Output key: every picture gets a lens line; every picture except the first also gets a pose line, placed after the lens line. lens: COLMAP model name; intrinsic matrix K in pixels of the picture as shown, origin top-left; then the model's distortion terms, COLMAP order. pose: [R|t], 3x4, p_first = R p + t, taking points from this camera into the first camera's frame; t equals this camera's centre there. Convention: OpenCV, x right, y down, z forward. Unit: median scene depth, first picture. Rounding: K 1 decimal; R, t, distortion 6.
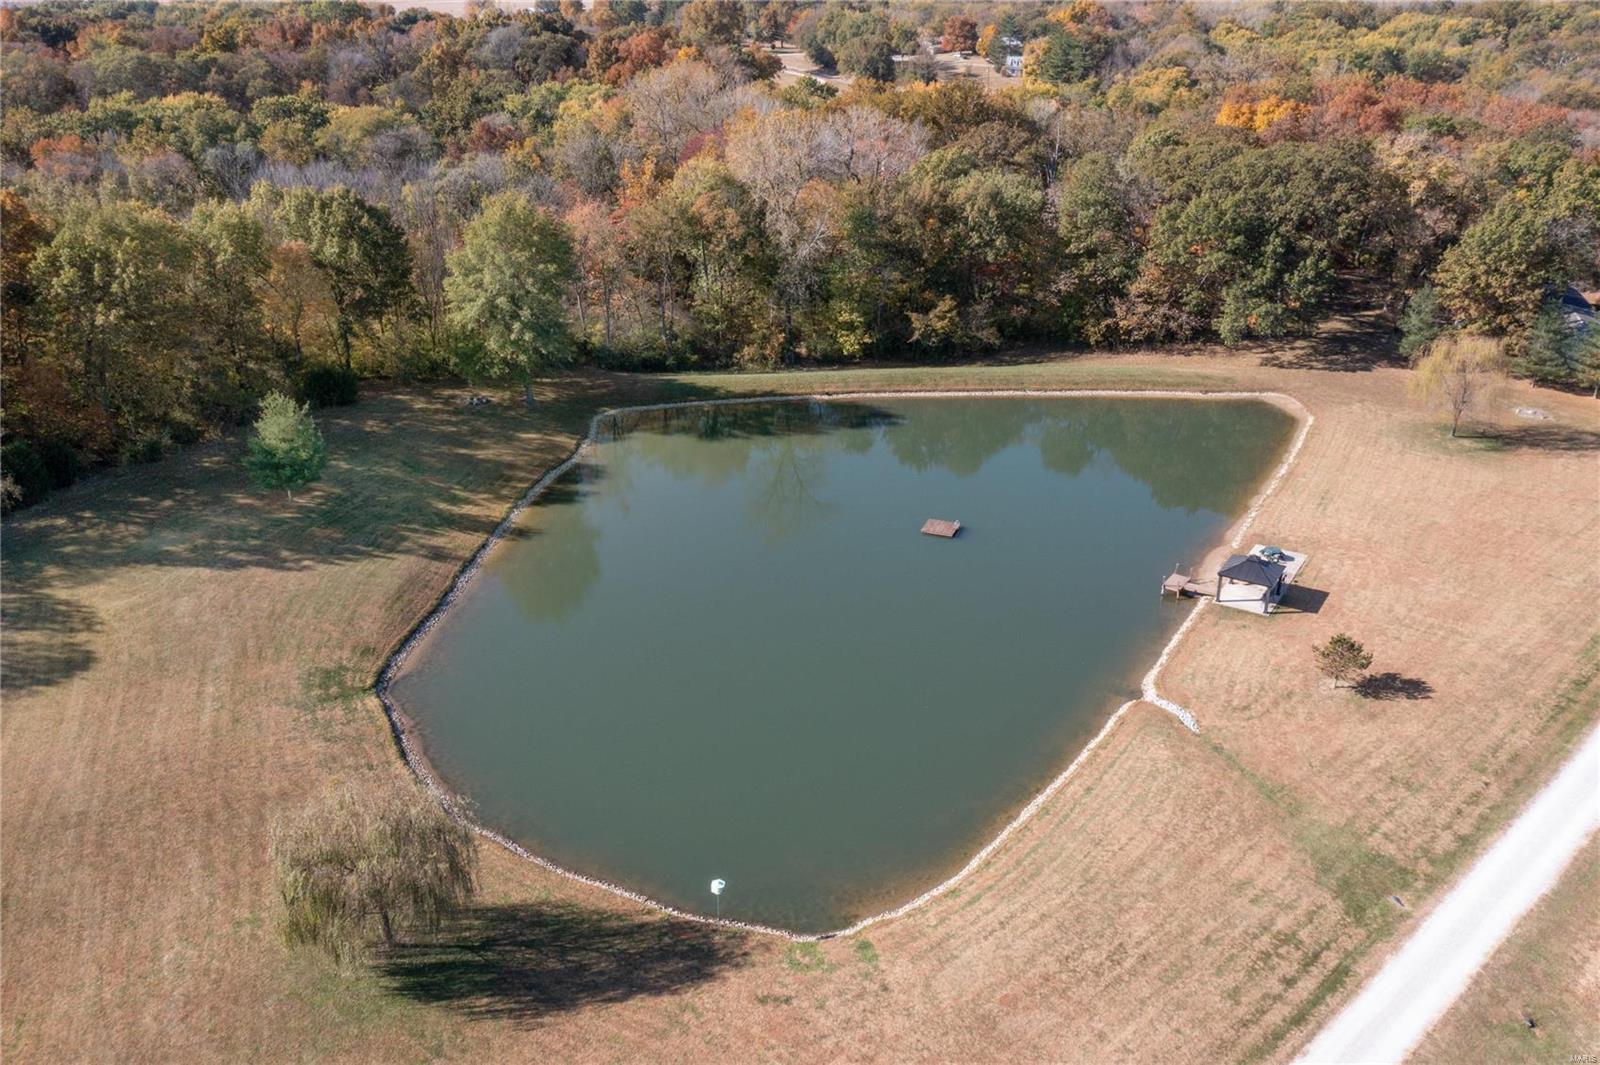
lens RADIAL K [[1254.9, 0, 778.2], [0, 1254.9, 540.4], [0, 0, 1]] dist [-0.017986, -0.004245]
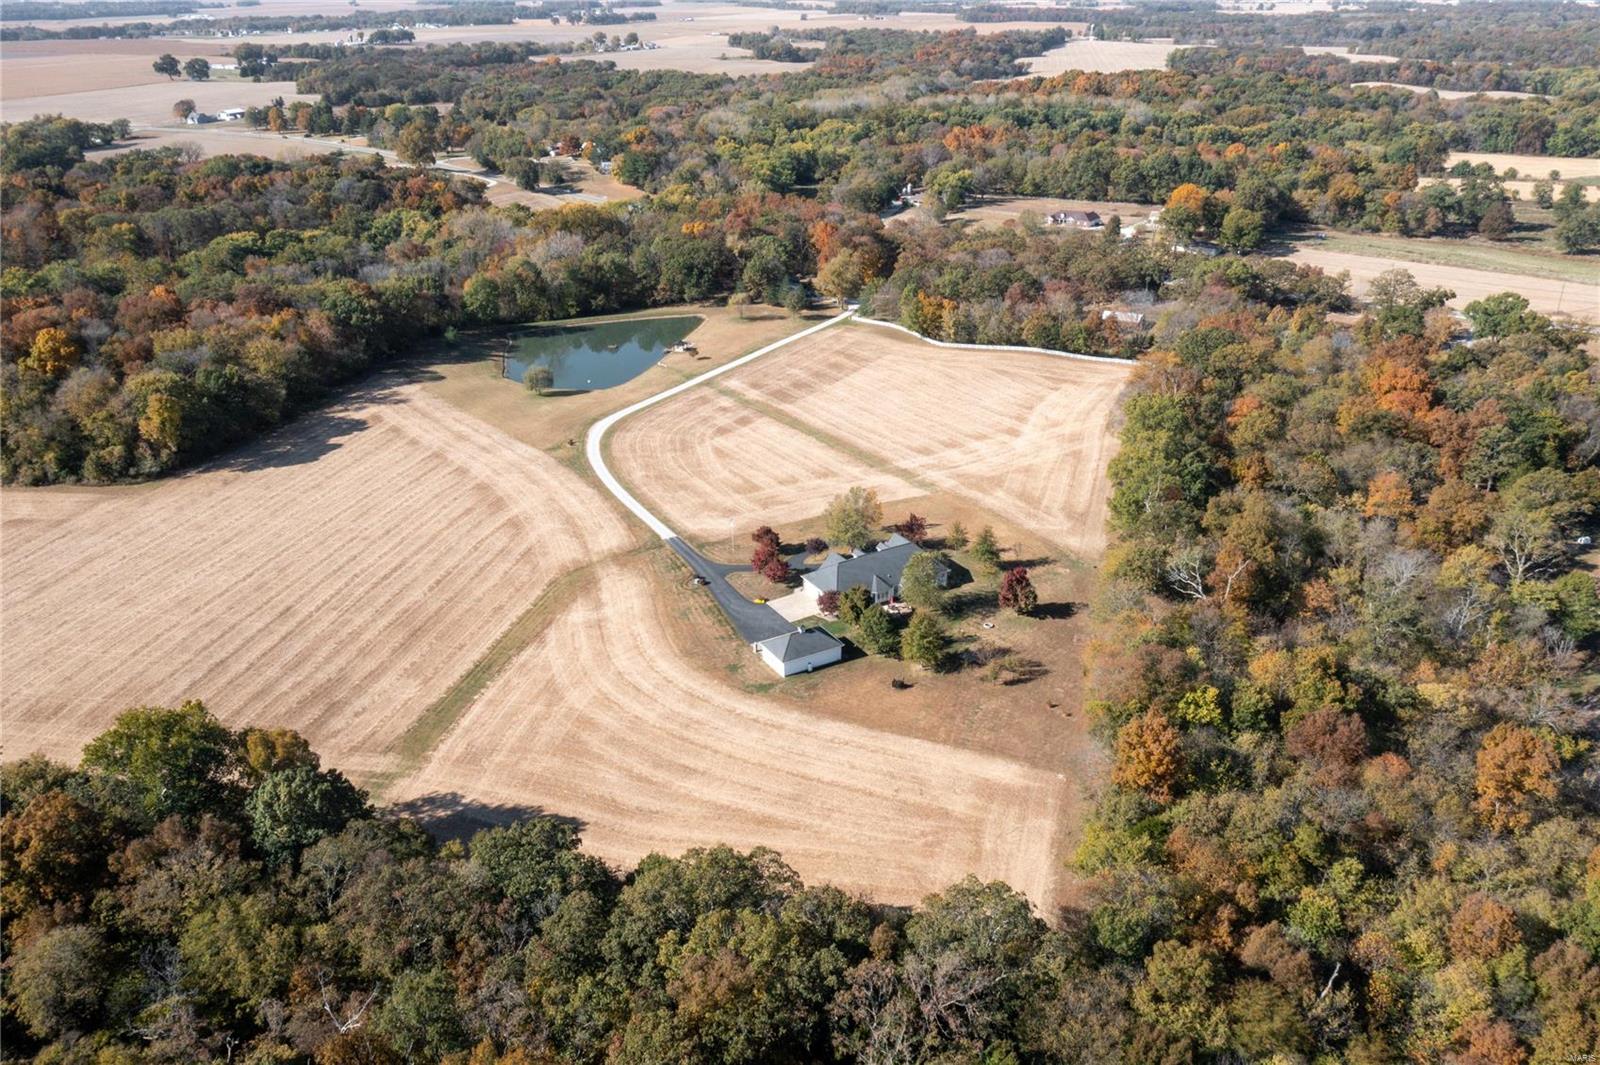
lens RADIAL K [[1278.0, 0, 809.6], [0, 1278.0, 492.5], [0, 0, 1]] dist [-0.008083, -0.004931]
pose [[0.944562, -0.118449, 0.306223, -0.413338], [0.134198, 0.990475, -0.030820, 0.468124], [-0.299656, 0.070206, 0.951461, -2.174112]]
